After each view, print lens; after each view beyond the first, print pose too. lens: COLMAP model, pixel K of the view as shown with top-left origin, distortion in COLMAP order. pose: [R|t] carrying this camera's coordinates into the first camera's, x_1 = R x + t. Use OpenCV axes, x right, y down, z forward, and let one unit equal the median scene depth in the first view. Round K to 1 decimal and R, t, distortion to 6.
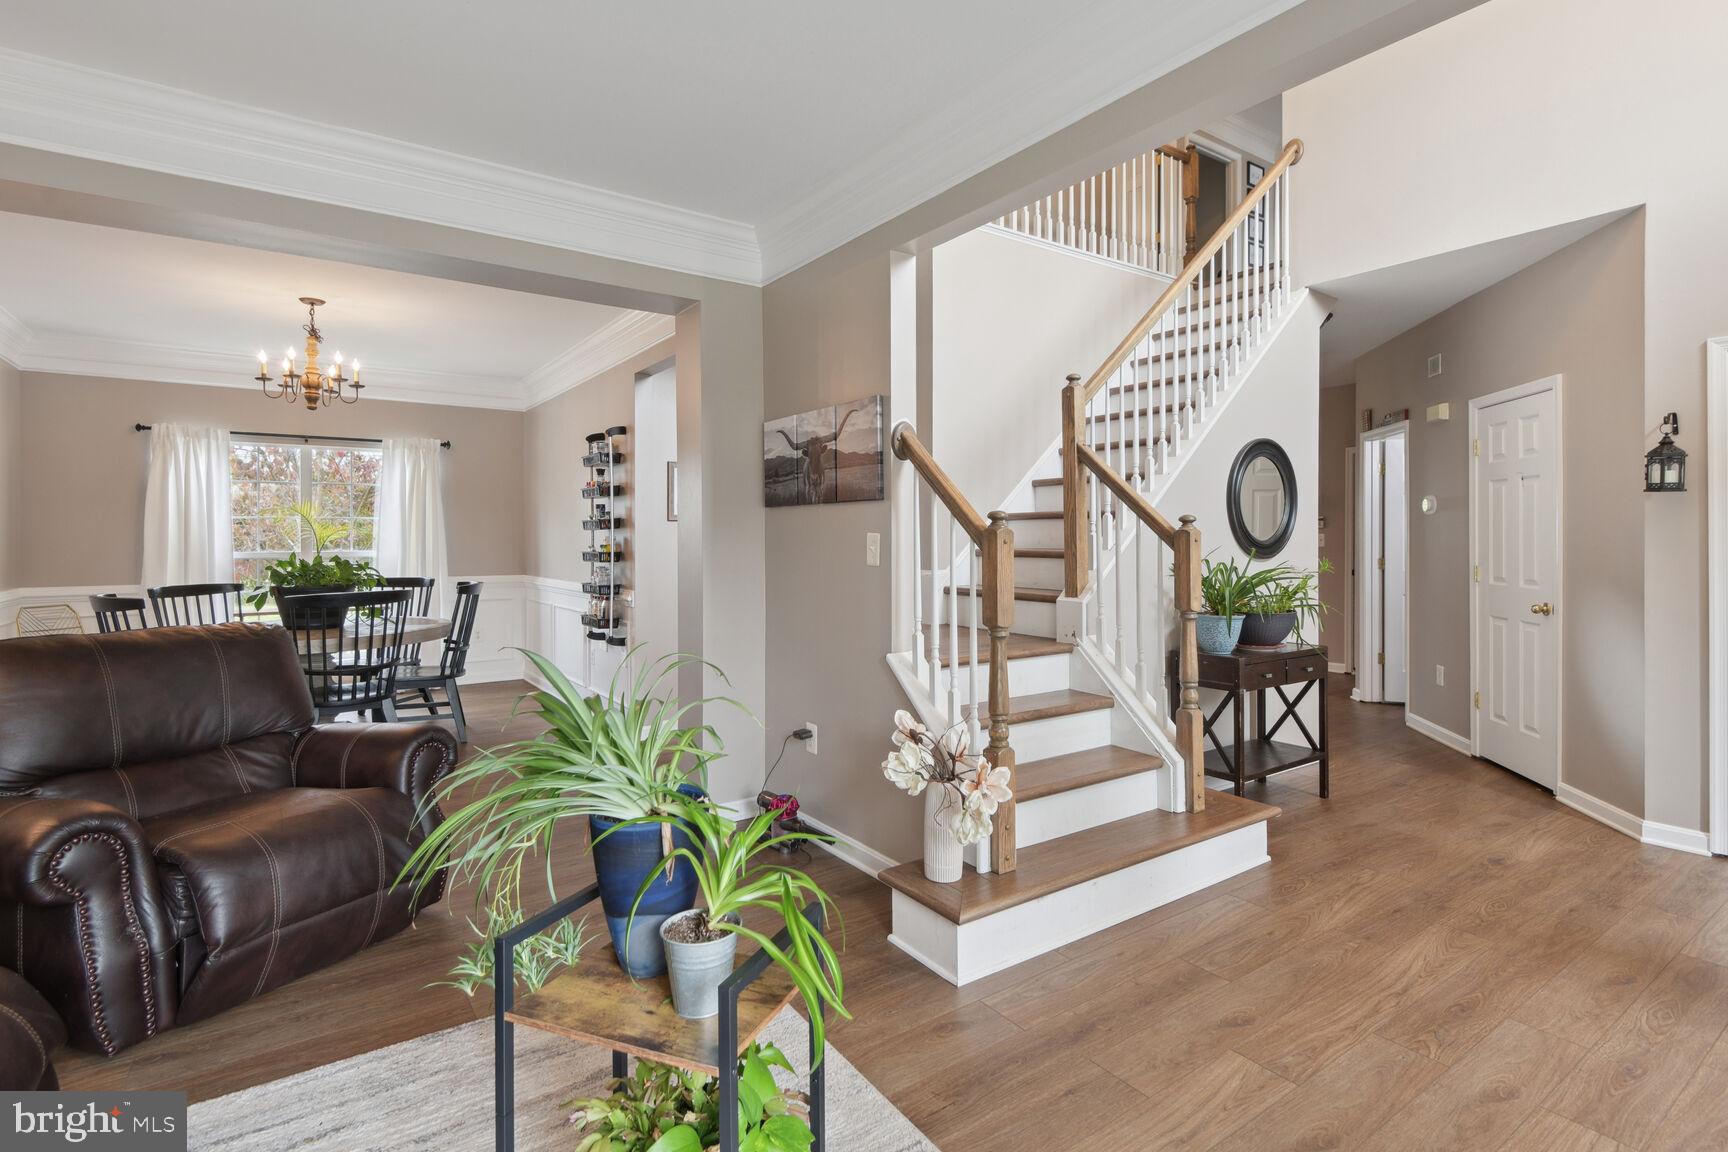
lens RADIAL K [[811.1, 0, 857.8], [0, 811.1, 537.1], [0, 0, 1]] dist [0.004487, -0.003756]
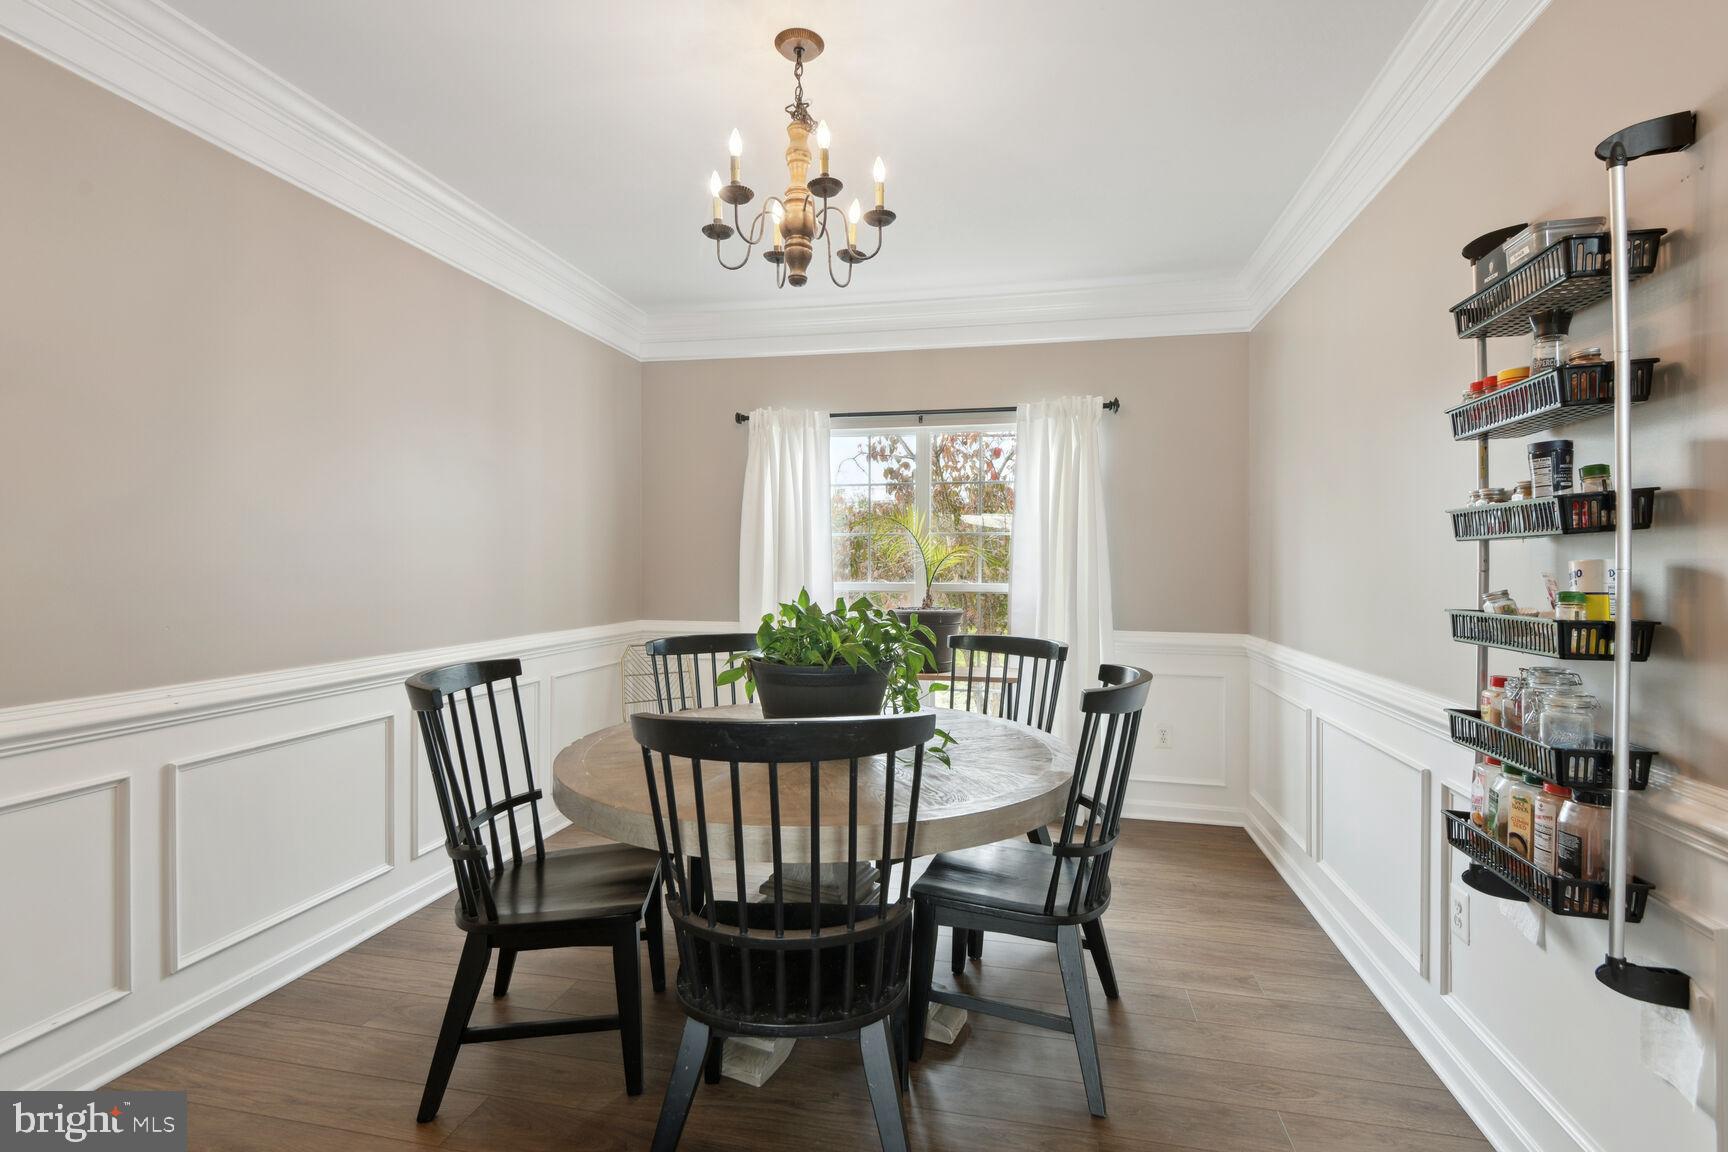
lens RADIAL K [[811.1, 0, 862.4], [0, 811.1, 571.5], [0, 0, 1]] dist [0.004487, -0.003756]
pose [[0.683689, 0.013347, -0.729652, -0.275021], [-0.009959, 0.999910, 0.008960, 0.002737], [0.729706, 0.001141, 0.683760, 0.636863]]
